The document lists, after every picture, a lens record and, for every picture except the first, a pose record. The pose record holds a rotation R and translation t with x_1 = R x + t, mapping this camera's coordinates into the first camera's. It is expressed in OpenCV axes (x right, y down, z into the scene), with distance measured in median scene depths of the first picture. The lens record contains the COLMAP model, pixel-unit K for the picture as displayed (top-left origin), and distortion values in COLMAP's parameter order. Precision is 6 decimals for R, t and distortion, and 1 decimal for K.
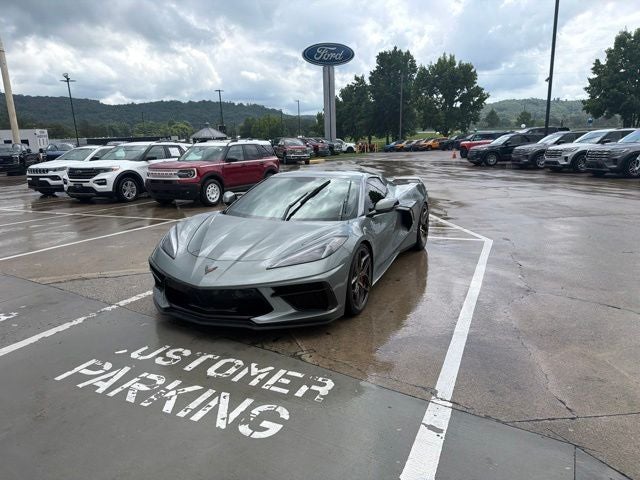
lens RADIAL K [[439.8, 0, 321.3], [0, 439.8, 236.7], [0, 0, 1]] dist [0.078466, -0.111931]
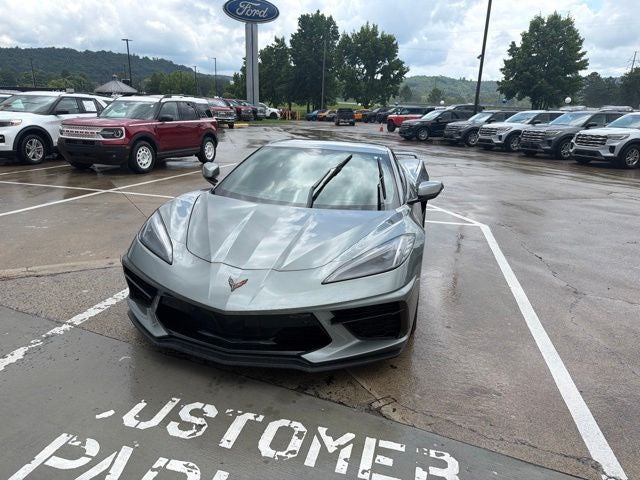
lens RADIAL K [[444.5, 0, 320.0], [0, 444.5, 237.2], [0, 0, 1]] dist [0.045313, -0.061117]
pose [[0.982292, 0.009011, 0.187142, -0.067716], [-0.022211, 0.997400, 0.068559, -0.012427], [-0.186038, -0.071501, 0.979938, 0.082346]]
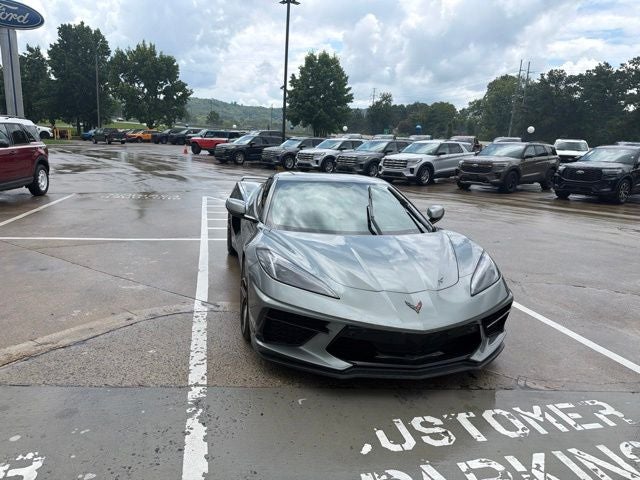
lens RADIAL K [[444.5, 0, 320.0], [0, 444.5, 237.2], [0, 0, 1]] dist [0.045313, -0.061117]
pose [[0.792776, -0.062501, 0.606300, -0.225754], [0.055114, 0.998004, 0.030814, -0.021086], [-0.607016, 0.008987, 0.794639, 0.127953]]
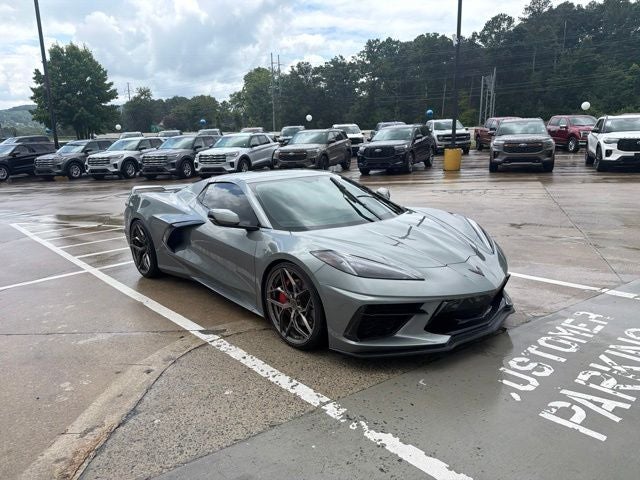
lens RADIAL K [[444.5, 0, 320.0], [0, 444.5, 237.2], [0, 0, 1]] dist [0.045313, -0.061117]
pose [[0.409119, -0.188221, 0.892858, -0.309695], [0.211169, 0.971461, 0.108030, -0.041064], [-0.887710, 0.144347, 0.437189, 0.233586]]
